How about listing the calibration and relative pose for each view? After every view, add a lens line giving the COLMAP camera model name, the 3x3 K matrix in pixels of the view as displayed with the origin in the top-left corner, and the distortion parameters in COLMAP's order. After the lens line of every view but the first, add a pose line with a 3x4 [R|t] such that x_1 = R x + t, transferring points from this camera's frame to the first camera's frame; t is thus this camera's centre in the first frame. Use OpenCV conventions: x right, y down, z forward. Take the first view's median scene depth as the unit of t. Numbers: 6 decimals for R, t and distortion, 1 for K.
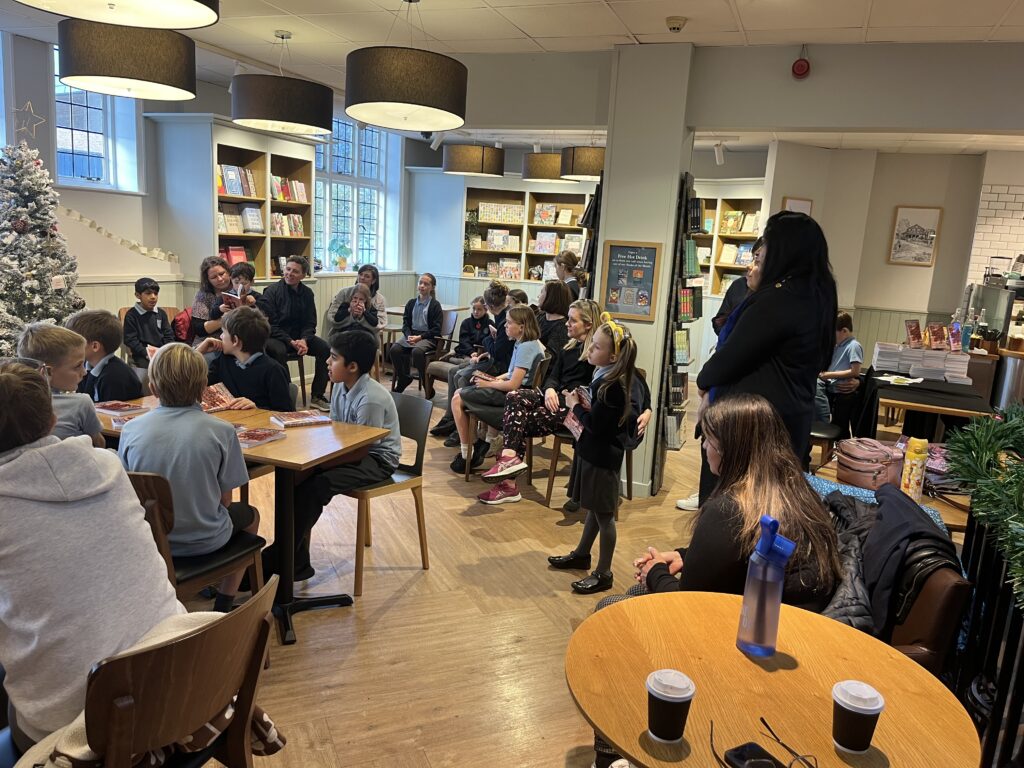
lens RADIAL K [[772.7, 0, 512.0], [0, 772.7, 384.0], [0, 0, 1]] dist [0.078669, -0.114527]
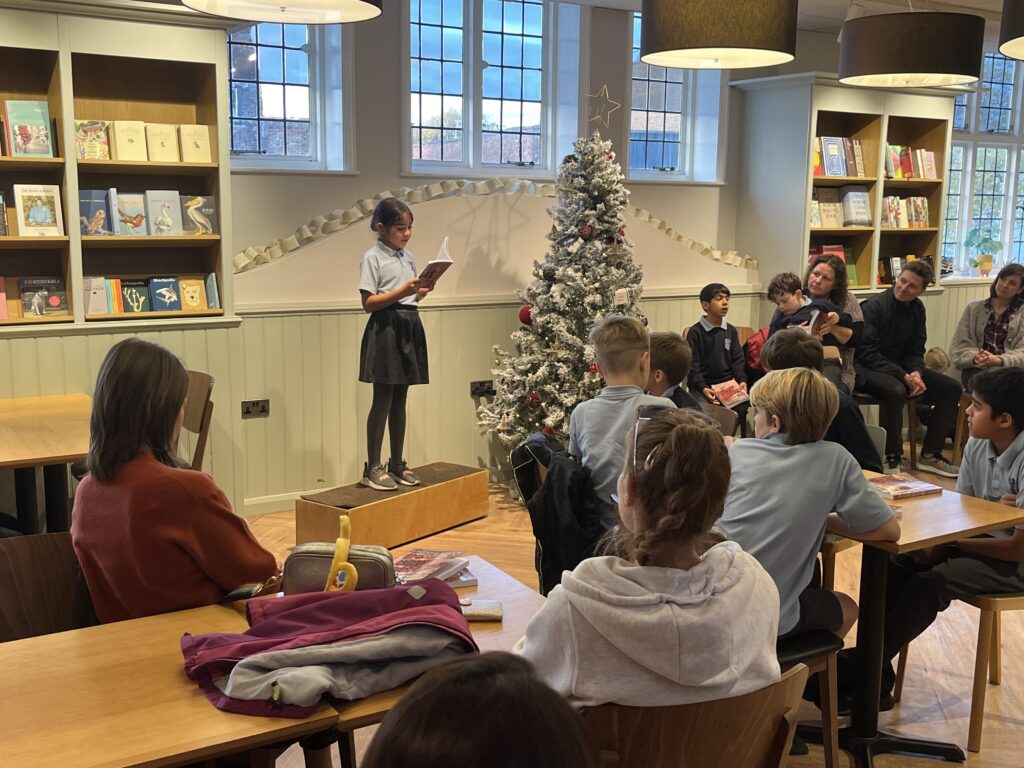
lens RADIAL K [[1109.0, 0, 516.9], [0, 1109.0, 388.4], [0, 0, 1]] dist [0.126691, -0.342128]
pose [[0.820106, 0.045003, -0.570439, 0.015705], [-0.069702, 0.997336, -0.021527, 0.002327], [0.567950, 0.057416, 0.821058, -0.041830]]
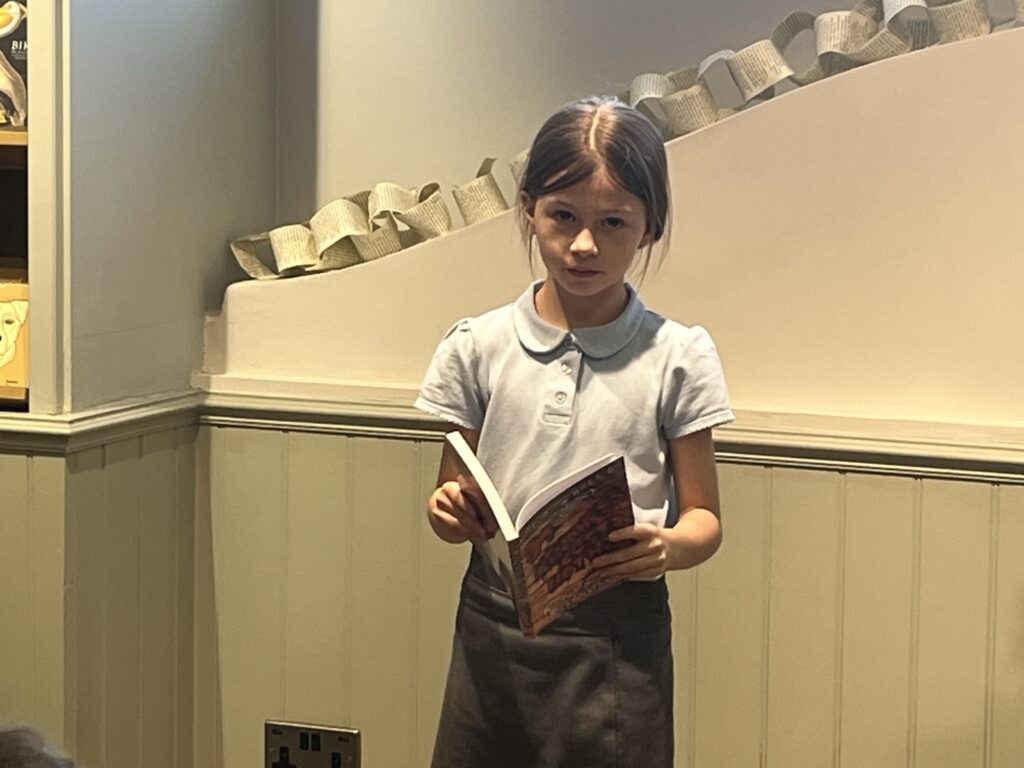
lens RADIAL K [[3289.7, 0, 512.0], [0, 3289.7, 384.0], [0, 0, 1]] dist [0.085321, 0.022523]
pose [[0.011332, 0.051832, -0.998591, 0.079451], [-0.199155, 0.978765, 0.048543, -0.153582], [0.979902, 0.198325, 0.021415, 0.813292]]
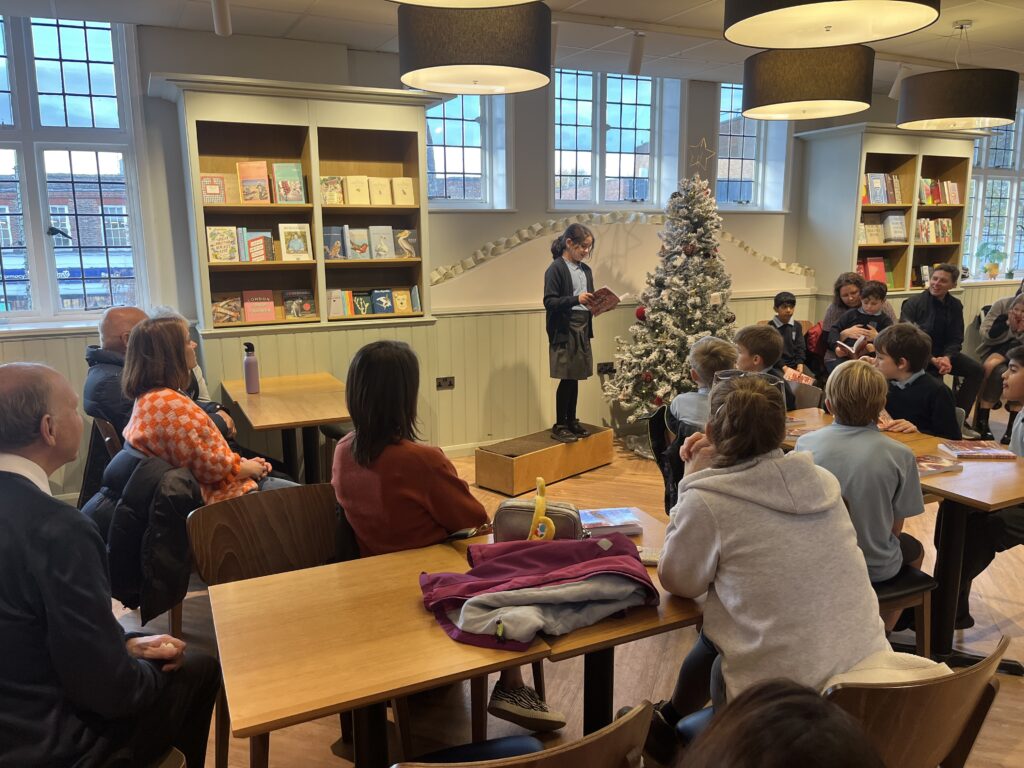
lens RADIAL K [[772.7, 0, 512.0], [0, 772.7, 384.0], [0, 0, 1]] dist [0.078669, -0.114527]
pose [[0.743162, 0.061319, -0.666296, -0.054519], [-0.071045, 0.997394, 0.012549, -0.002523], [0.665329, 0.038011, 0.745582, -0.008824]]
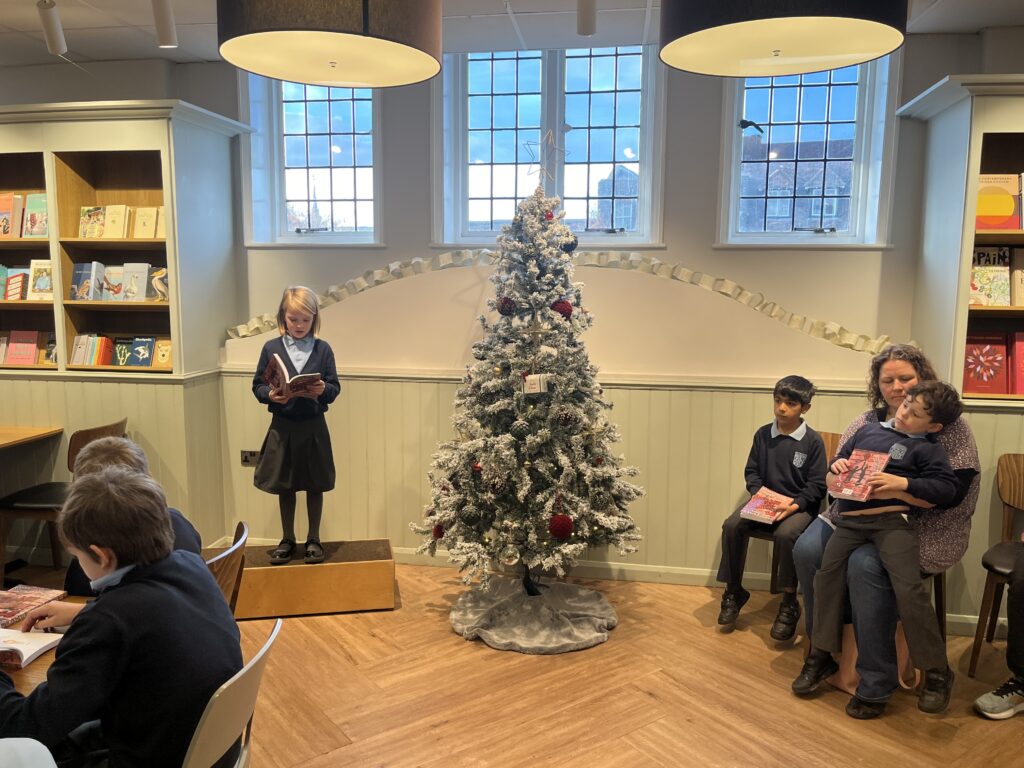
lens RADIAL K [[822.0, 0, 506.0], [0, 822.0, 381.0], [0, 0, 1]] dist [0.054265, -0.052701]
pose [[0.231373, 0.067043, -0.970552, 0.121452], [-0.172670, 0.984614, 0.026850, -0.153639], [0.957419, 0.161373, 0.239389, 0.835860]]
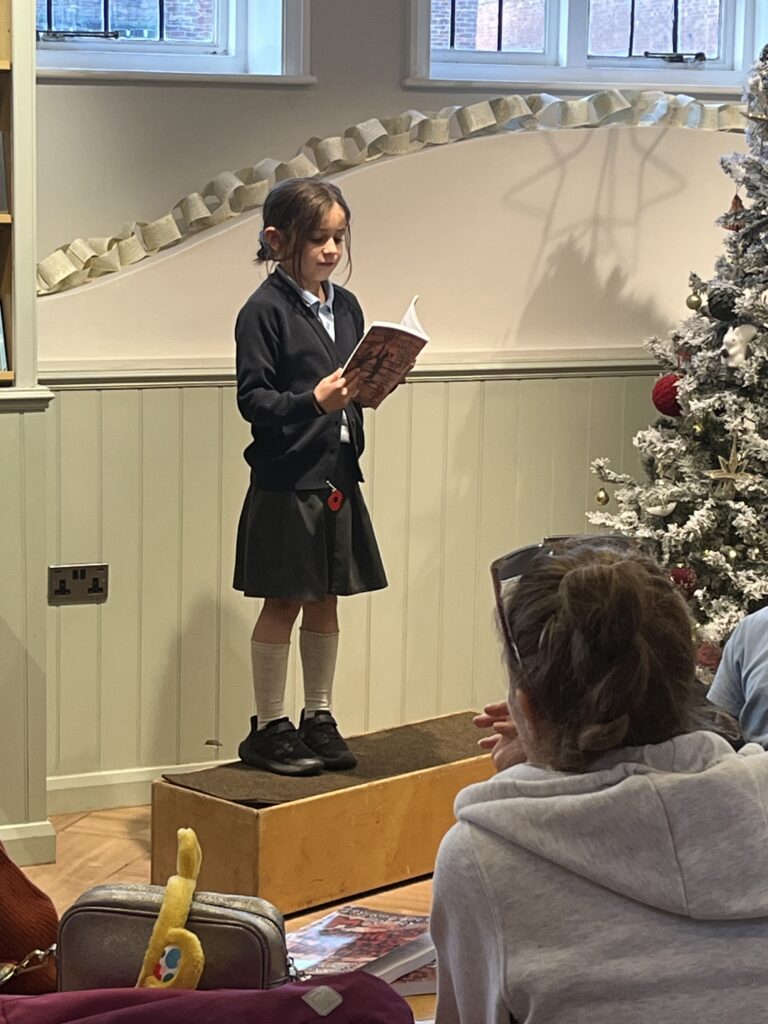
lens RADIAL K [[2477.7, 0, 384.0], [0, 2477.7, 512.0], [0, 0, 1]] dist [0.168583, -0.589609]
pose [[0.740128, 0.058986, -0.669874, 0.050741], [-0.099667, 0.994766, -0.022526, -0.005401], [0.665039, 0.083437, 0.742133, -0.043064]]
